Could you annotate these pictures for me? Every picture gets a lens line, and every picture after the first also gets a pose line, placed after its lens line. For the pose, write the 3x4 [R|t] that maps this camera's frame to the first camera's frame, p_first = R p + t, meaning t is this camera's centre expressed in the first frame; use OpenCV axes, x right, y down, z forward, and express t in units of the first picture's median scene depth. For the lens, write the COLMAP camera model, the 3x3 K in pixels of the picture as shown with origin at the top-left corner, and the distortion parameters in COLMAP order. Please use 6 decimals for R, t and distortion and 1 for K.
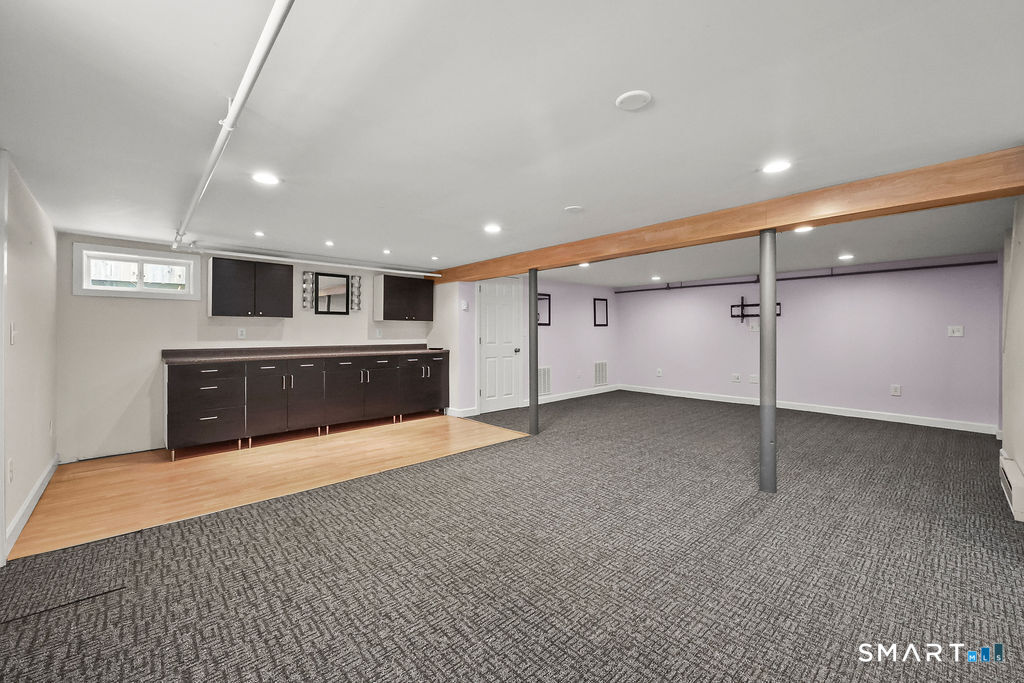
lens RADIAL K [[411.6, 0, 512.8], [0, 411.6, 333.2], [0, 0, 1]] dist [-0.001458, 0.000179]
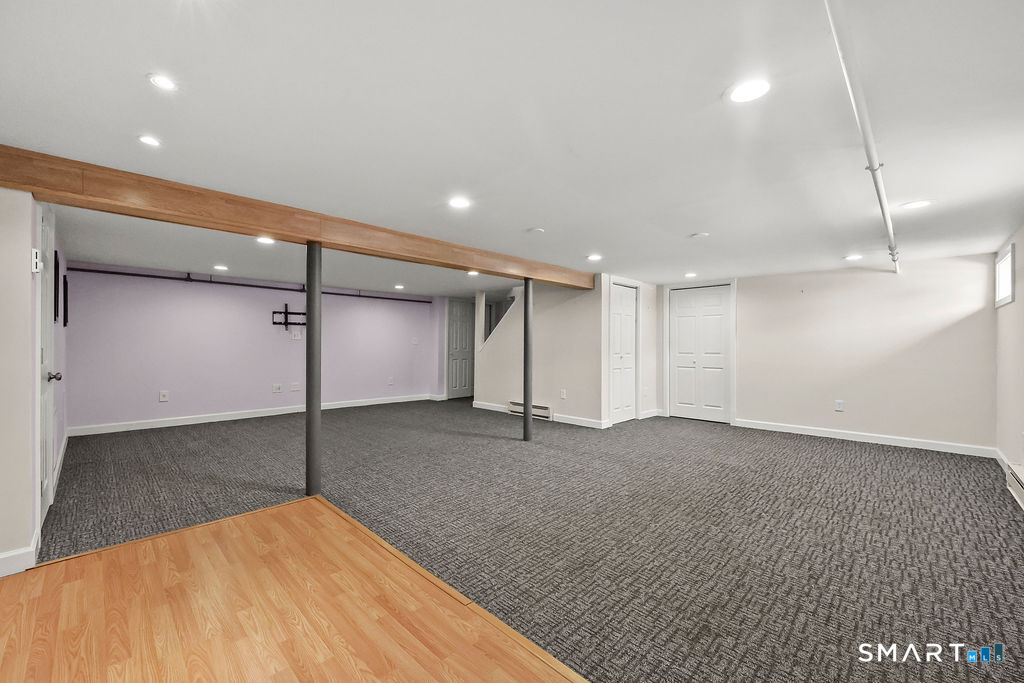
lens RADIAL K [[411.6, 0, 512.3], [0, 411.6, 346.7], [0, 0, 1]] dist [-0.001458, 0.000179]
pose [[-0.049062, -0.006534, 0.998774, -0.851971], [-0.007131, 0.999955, 0.006192, 0.006188], [-0.998770, -0.006818, -0.049106, 0.982871]]
